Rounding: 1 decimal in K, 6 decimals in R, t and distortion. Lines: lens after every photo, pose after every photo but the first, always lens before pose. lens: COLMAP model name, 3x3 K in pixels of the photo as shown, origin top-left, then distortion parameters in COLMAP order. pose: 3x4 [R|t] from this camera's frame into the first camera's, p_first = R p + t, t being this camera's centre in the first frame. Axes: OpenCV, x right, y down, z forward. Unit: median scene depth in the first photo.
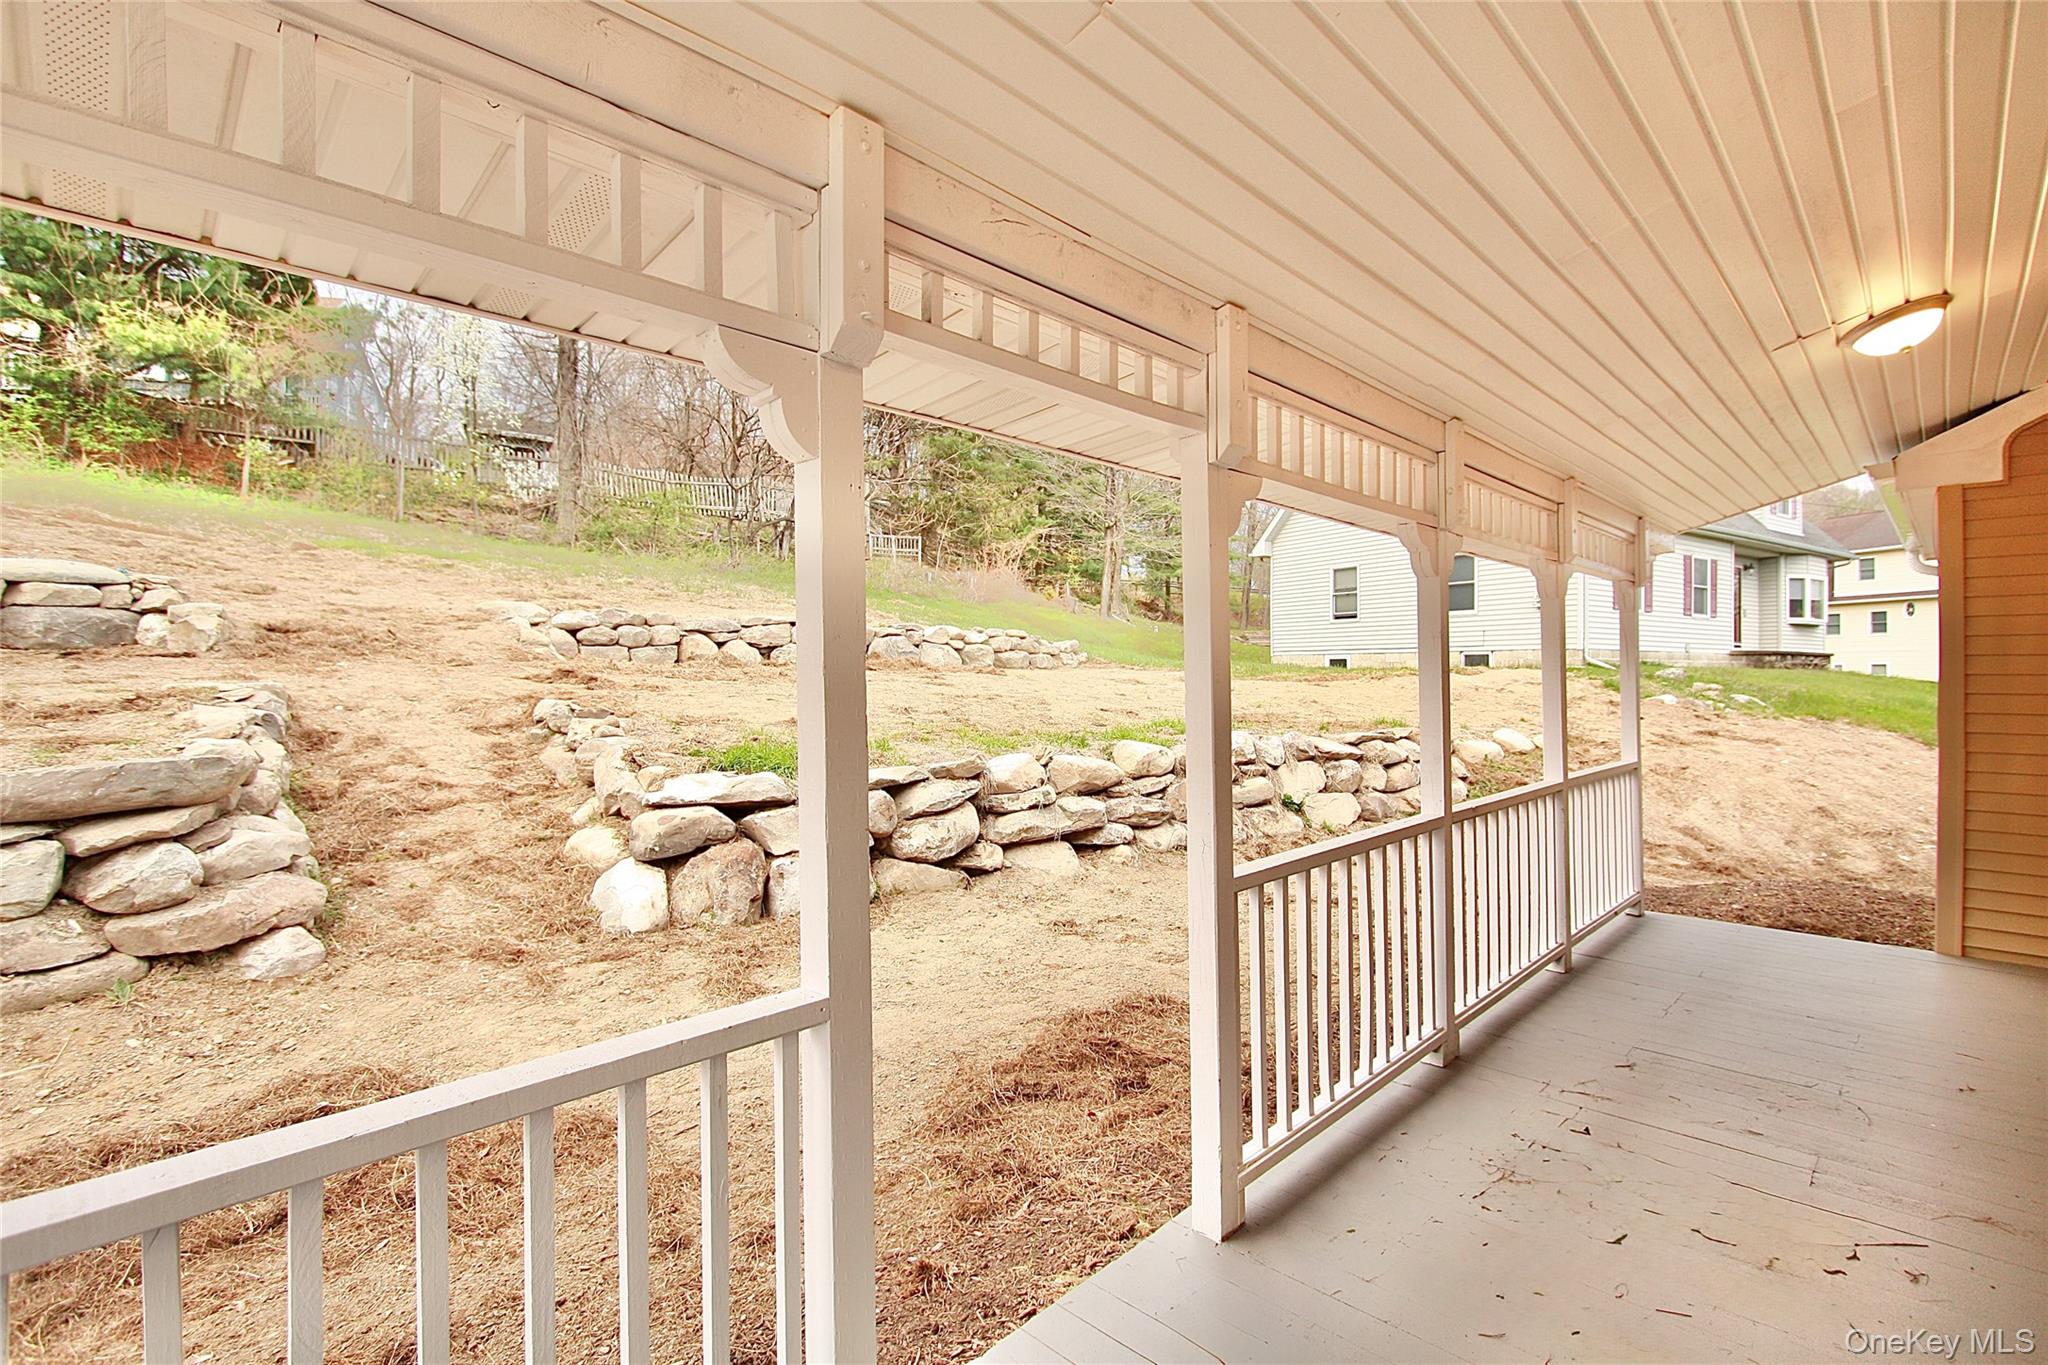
lens RADIAL K [[950.2, 0, 1038.0], [0, 950.2, 680.2], [0, 0, 1]] dist [-0.017757, 0.001598]
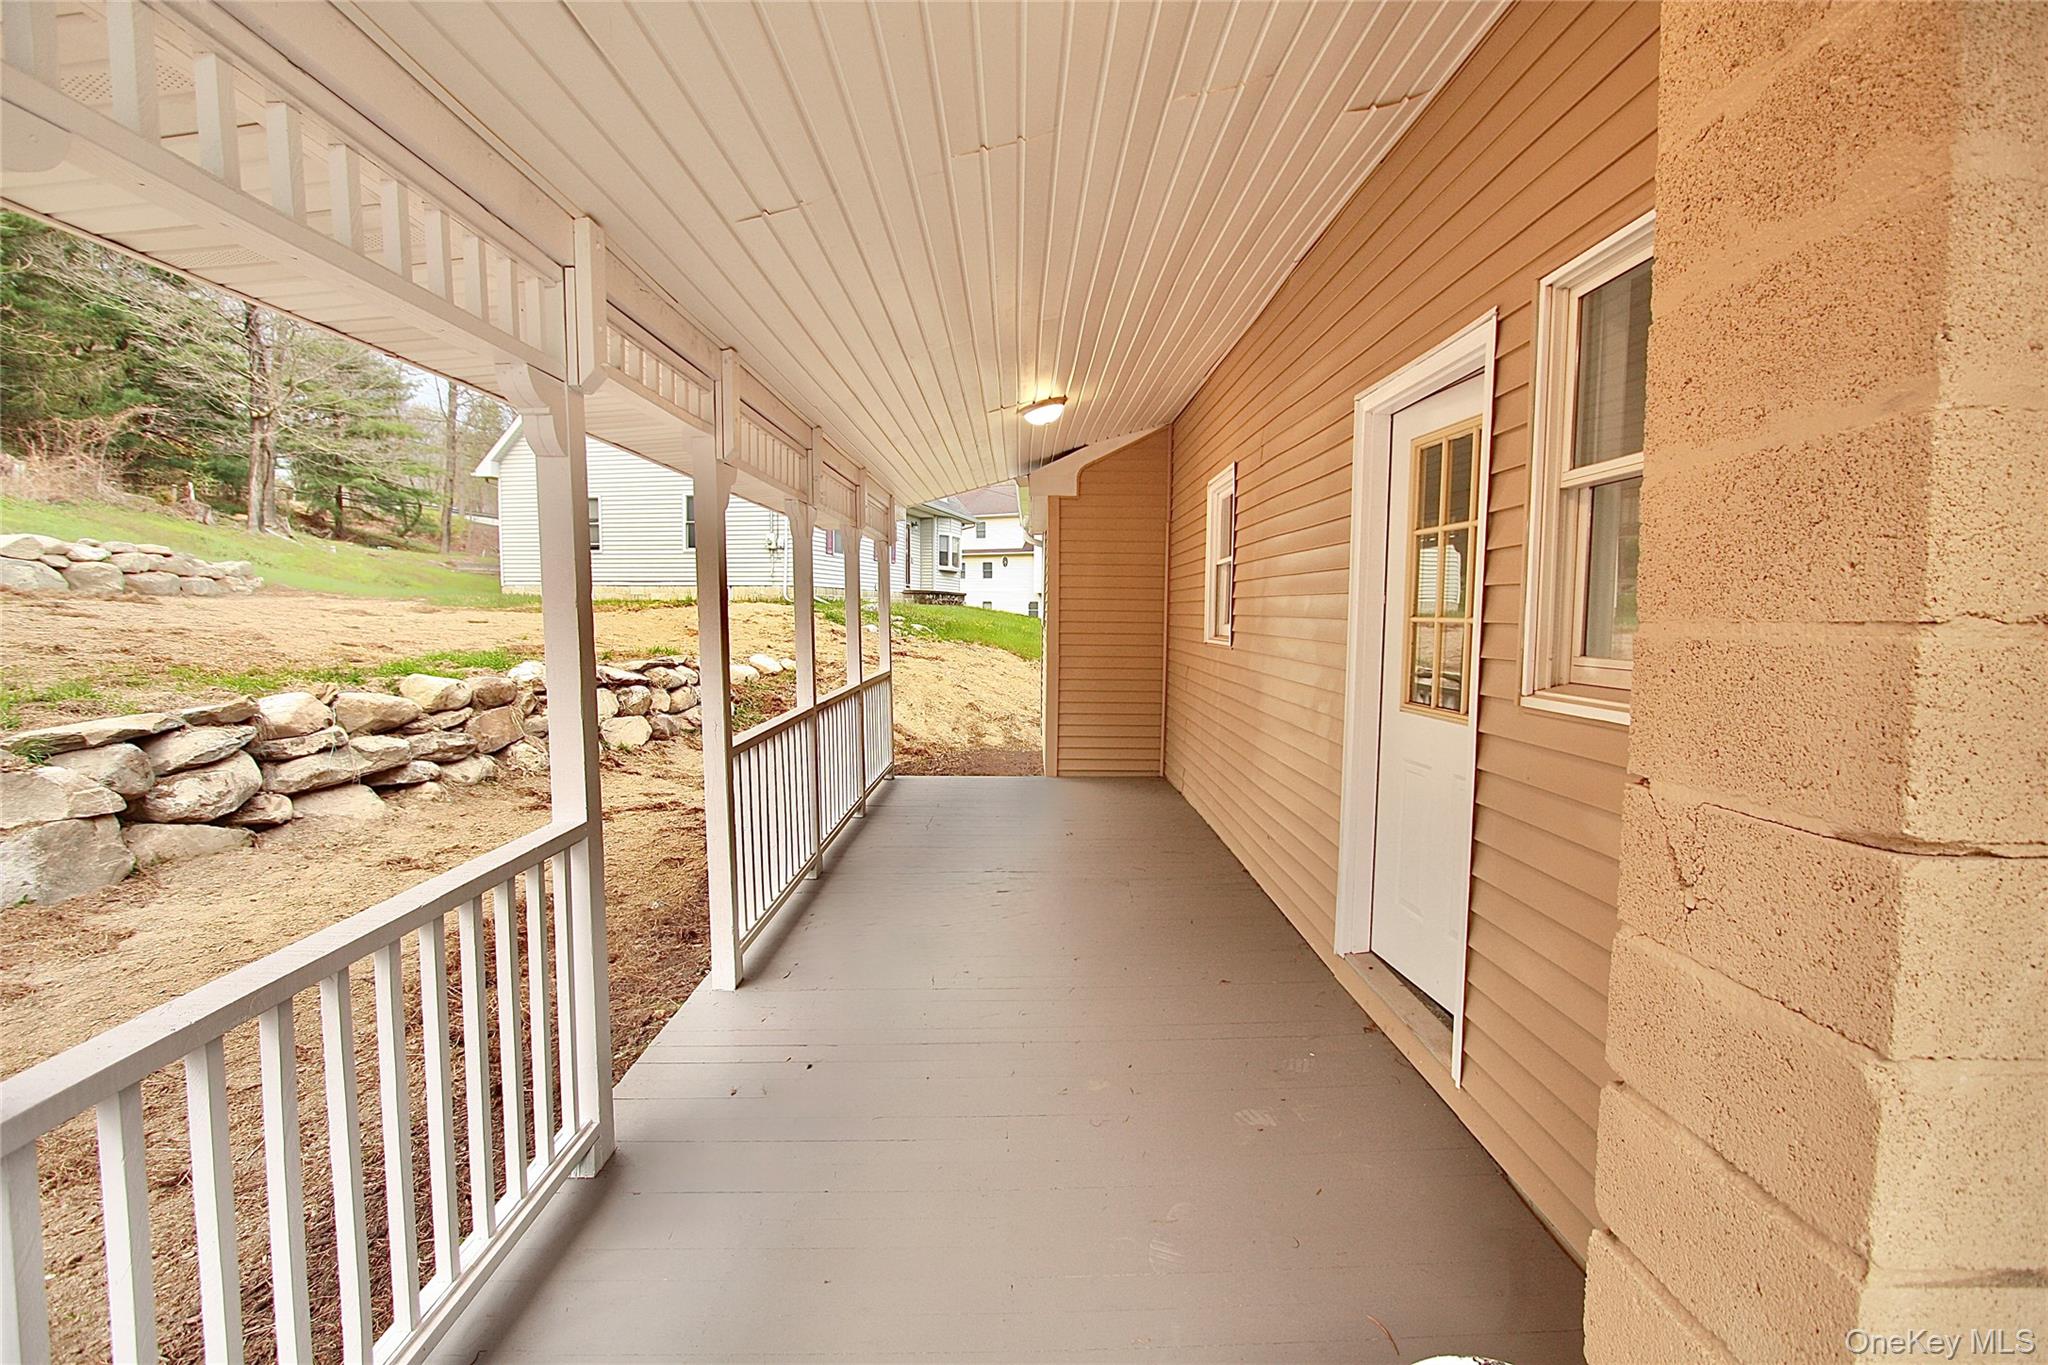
lens RADIAL K [[950.2, 0, 1038.0], [0, 950.2, 680.2], [0, 0, 1]] dist [-0.017757, 0.001598]
pose [[0.704743, -0.045765, 0.707986, -0.149028], [-0.004862, 0.997582, 0.069324, 0.000975], [-0.709446, -0.052298, 0.702816, -0.107437]]
